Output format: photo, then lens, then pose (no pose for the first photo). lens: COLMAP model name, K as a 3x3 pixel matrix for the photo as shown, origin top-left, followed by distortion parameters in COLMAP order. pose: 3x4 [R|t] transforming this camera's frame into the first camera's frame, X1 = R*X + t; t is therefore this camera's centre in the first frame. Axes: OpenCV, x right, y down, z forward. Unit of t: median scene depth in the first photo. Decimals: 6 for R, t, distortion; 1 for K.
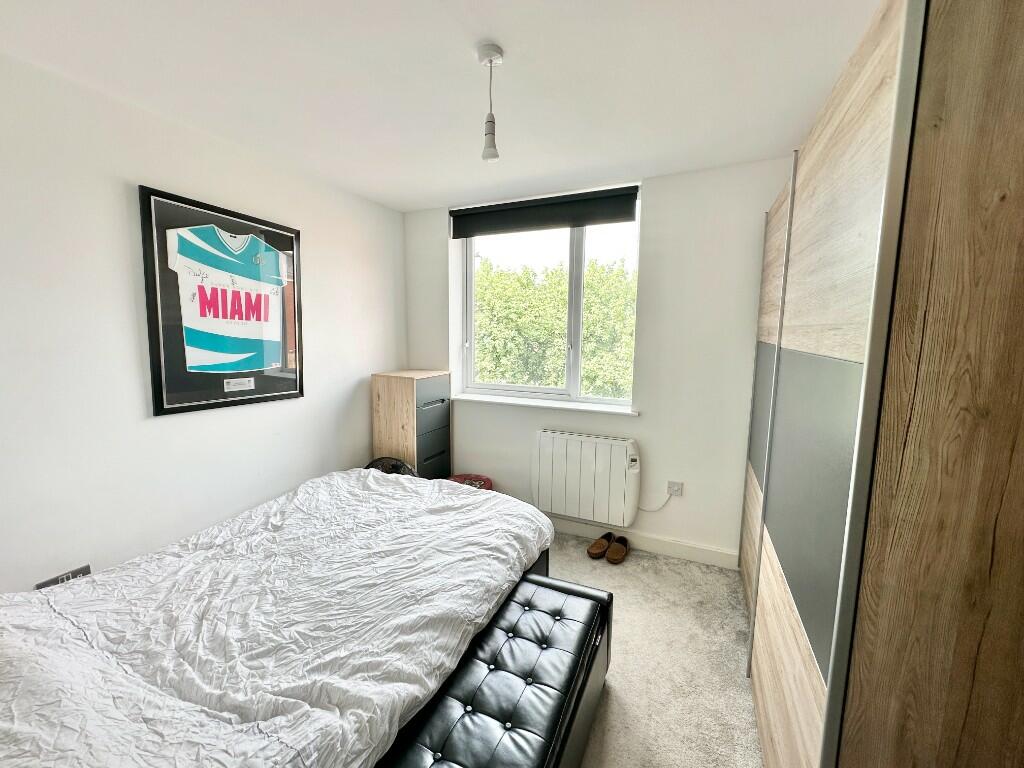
lens RADIAL K [[407.0, 0, 512.7], [0, 407.0, 383.9], [0, 0, 1]] dist [0.000691, 0.000207]
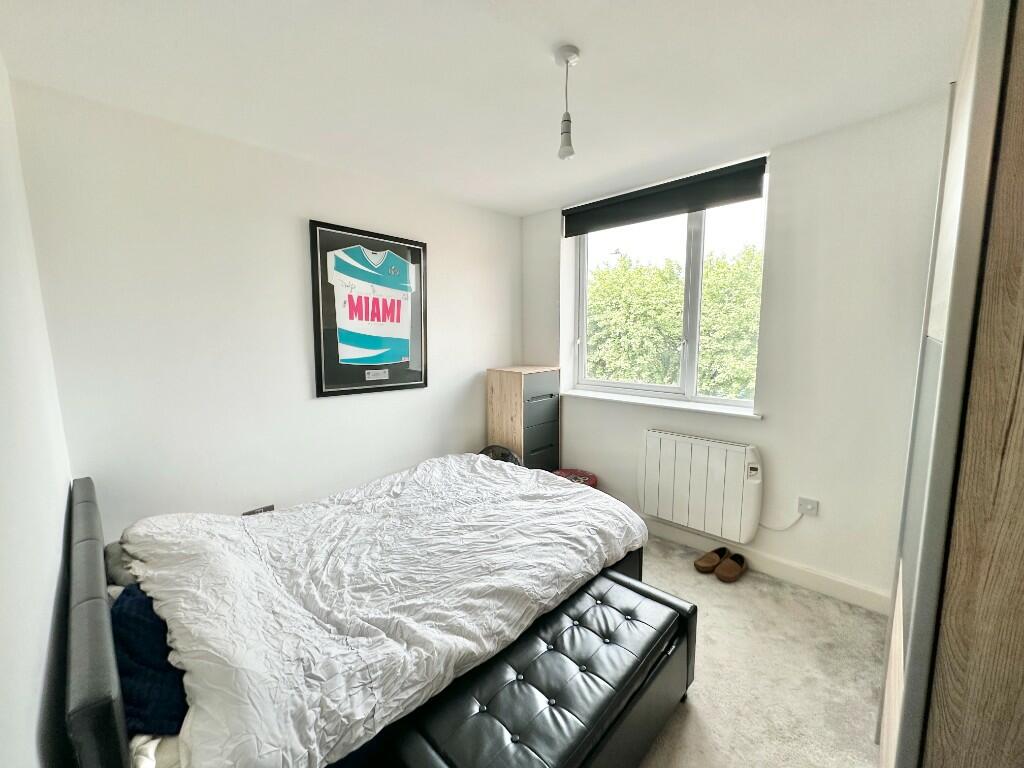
lens RADIAL K [[407.0, 0, 511.2], [0, 407.0, 382.5], [0, 0, 1]] dist [0.000691, 0.000207]
pose [[0.941840, 0.022832, -0.335284, 0.125373], [-0.023692, 0.999718, 0.001525, 0.014605], [0.335225, 0.006508, 0.942116, -0.010327]]
